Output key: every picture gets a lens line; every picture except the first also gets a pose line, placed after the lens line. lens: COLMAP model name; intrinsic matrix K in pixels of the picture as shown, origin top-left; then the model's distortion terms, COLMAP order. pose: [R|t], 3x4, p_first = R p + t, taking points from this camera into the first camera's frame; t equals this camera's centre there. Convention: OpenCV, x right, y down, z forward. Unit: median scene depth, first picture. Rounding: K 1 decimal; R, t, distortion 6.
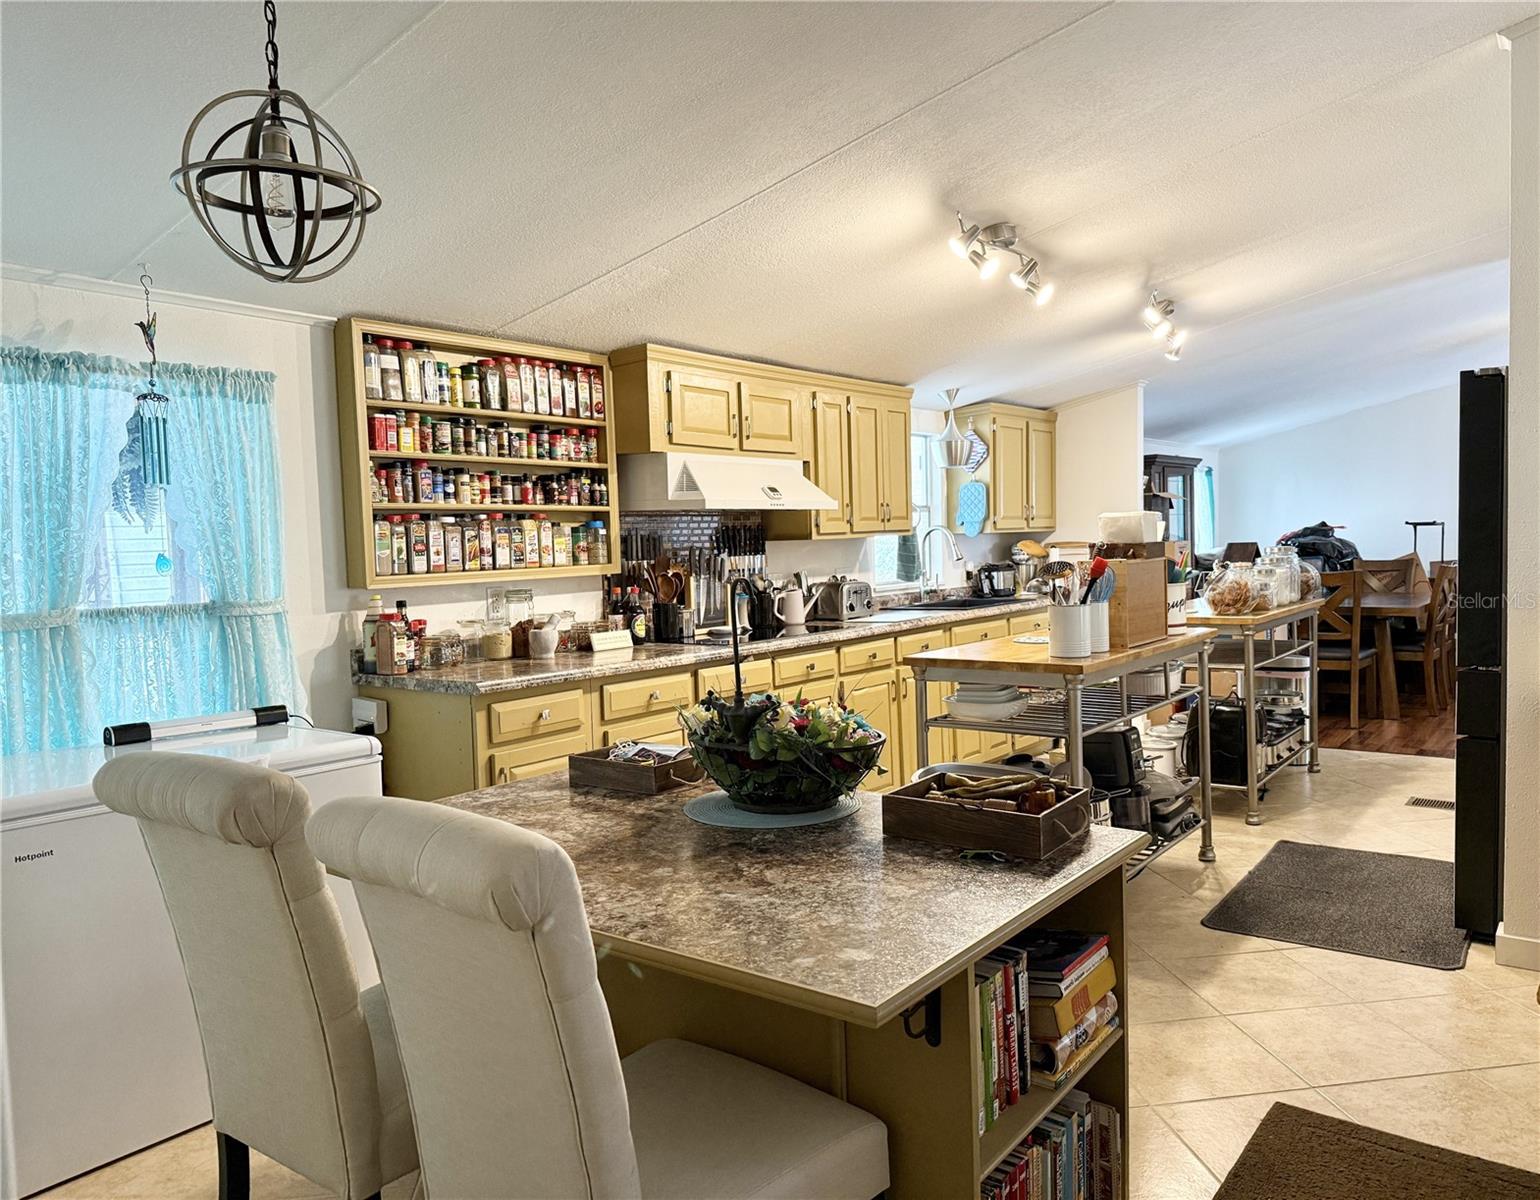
lens RADIAL K [[1109.5, 0, 812.3], [0, 1109.5, 607.4], [0, 0, 1]] dist [0.110738, -0.238647]
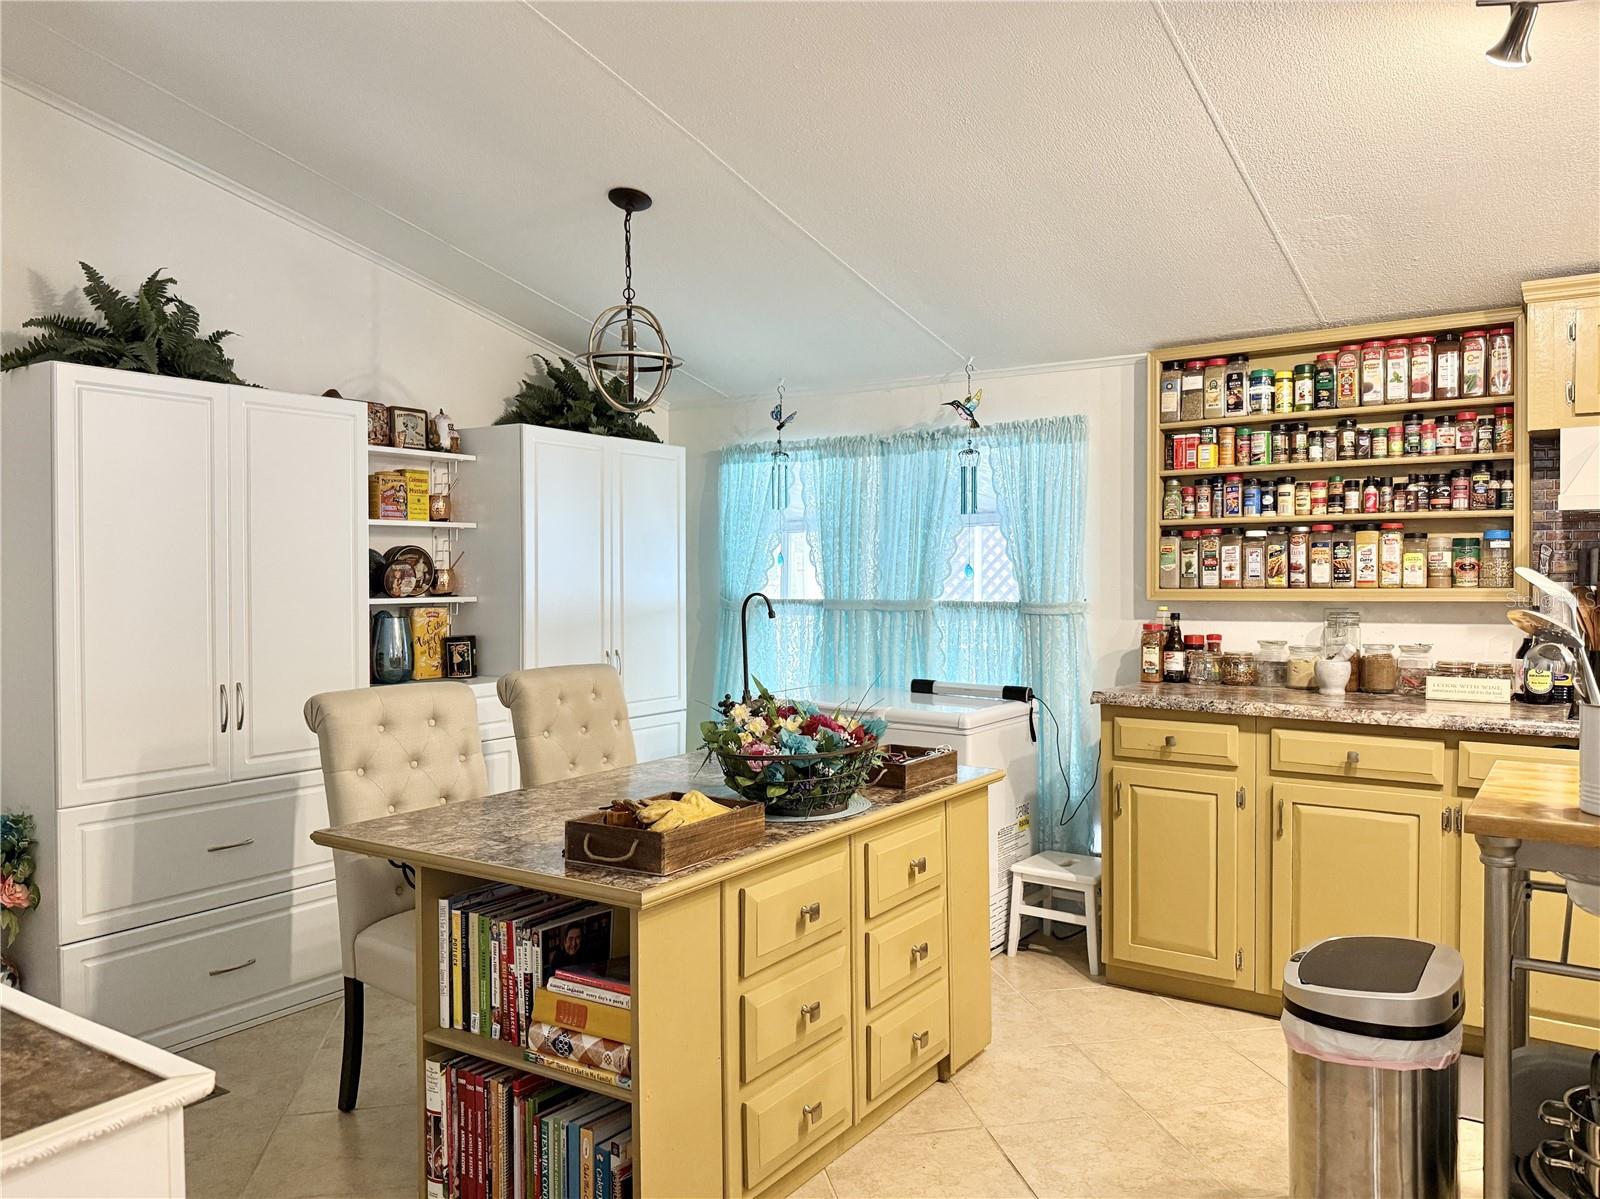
lens RADIAL K [[1141.4, 0, 800.0], [0, 1141.4, 599.5], [0, 0, 1]] dist [0.110445, -0.158498]
pose [[0.044027, 0.051191, -0.997718, 0.623941], [-0.057600, 0.997155, 0.048620, -0.045974], [0.997368, 0.055328, 0.046851, 0.548104]]
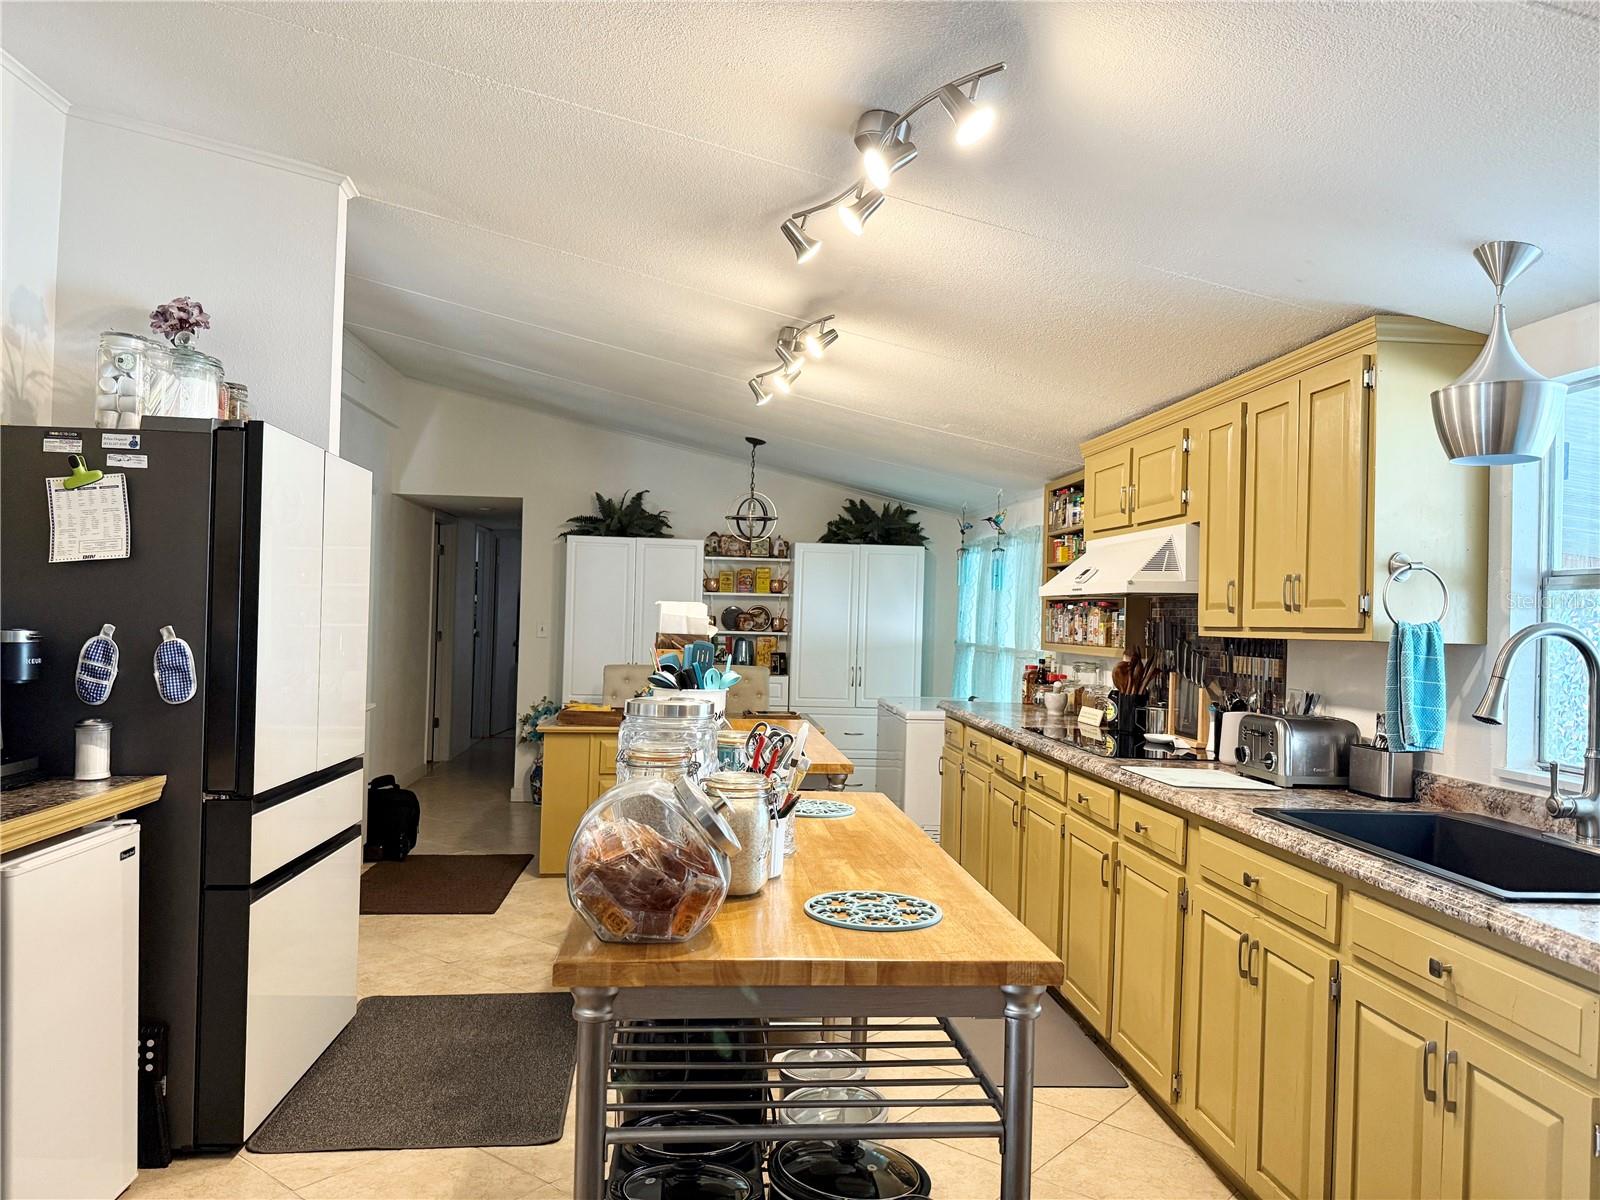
lens RADIAL K [[1131.1, 0, 800.0], [0, 1131.1, 600.0], [0, 0, 1]] dist [0.103708, -0.144431]
pose [[-0.746846, 0.003351, -0.664988, 0.846268], [-0.043480, 0.997601, 0.053859, -0.143430], [0.663574, 0.069138, -0.744909, 1.768377]]
